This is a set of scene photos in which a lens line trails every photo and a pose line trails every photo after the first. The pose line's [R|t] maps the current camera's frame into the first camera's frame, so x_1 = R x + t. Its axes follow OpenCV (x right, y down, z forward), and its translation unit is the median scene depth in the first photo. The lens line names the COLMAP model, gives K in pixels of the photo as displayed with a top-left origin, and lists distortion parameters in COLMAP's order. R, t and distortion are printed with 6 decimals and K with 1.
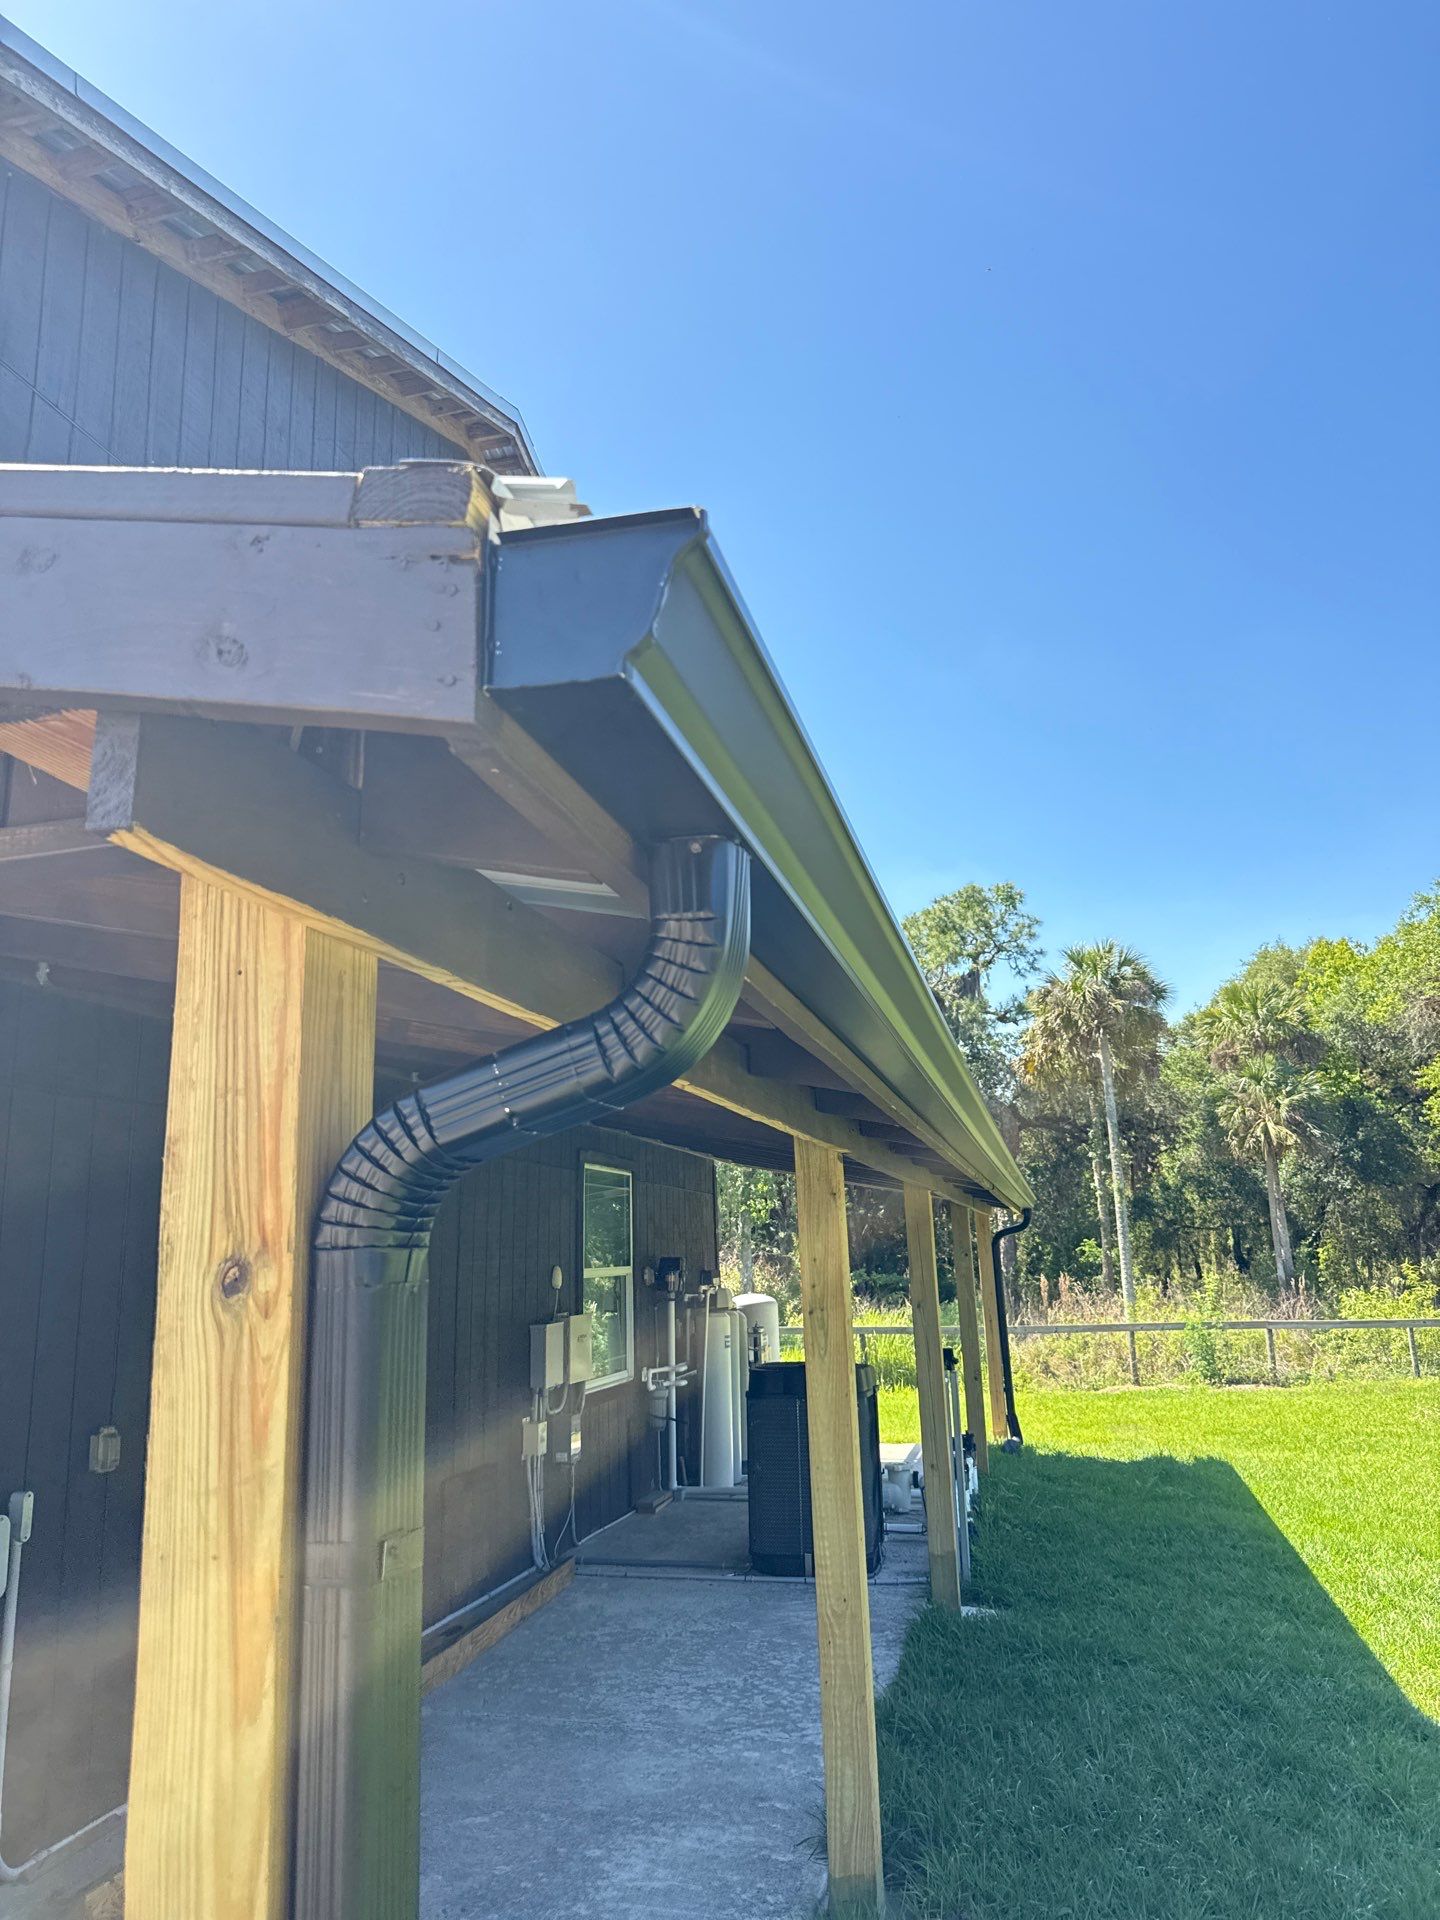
lens RADIAL K [[1329.9, 0, 697.8], [0, 1329.9, 917.9], [0, 0, 1]] dist [0.048165, -0.046964]
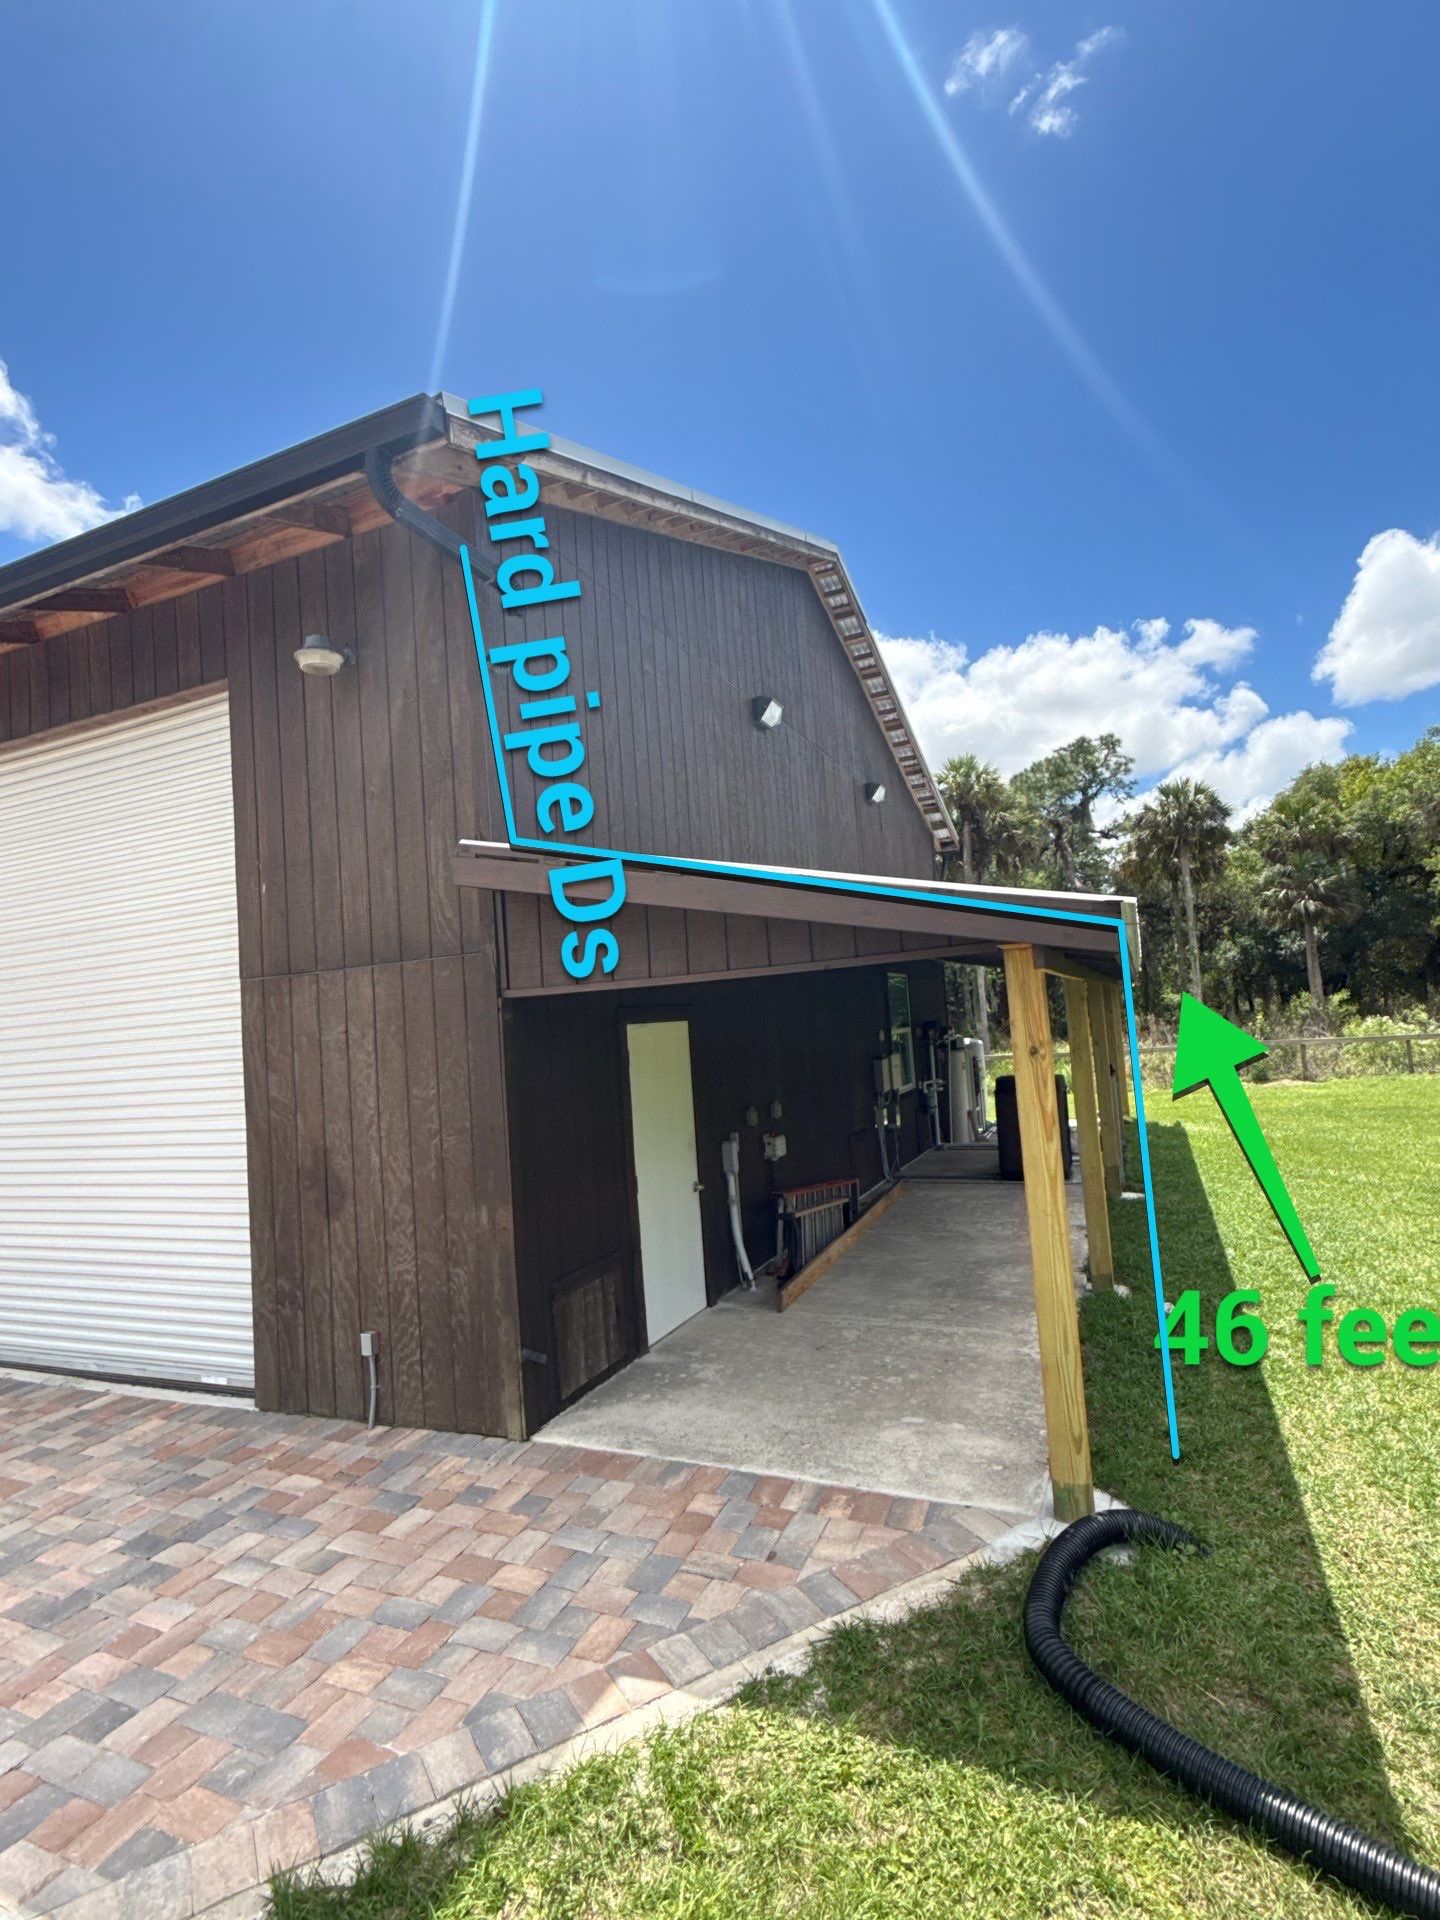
lens RADIAL K [[976.1, 0, 713.1], [0, 976.1, 965.7], [0, 0, 1]] dist [-0.015528, 0.000506]
pose [[0.986783, -0.049051, -0.154447, -0.107755], [0.078732, 0.978159, 0.192372, -0.087238], [0.141638, -0.201989, 0.969092, -0.269629]]
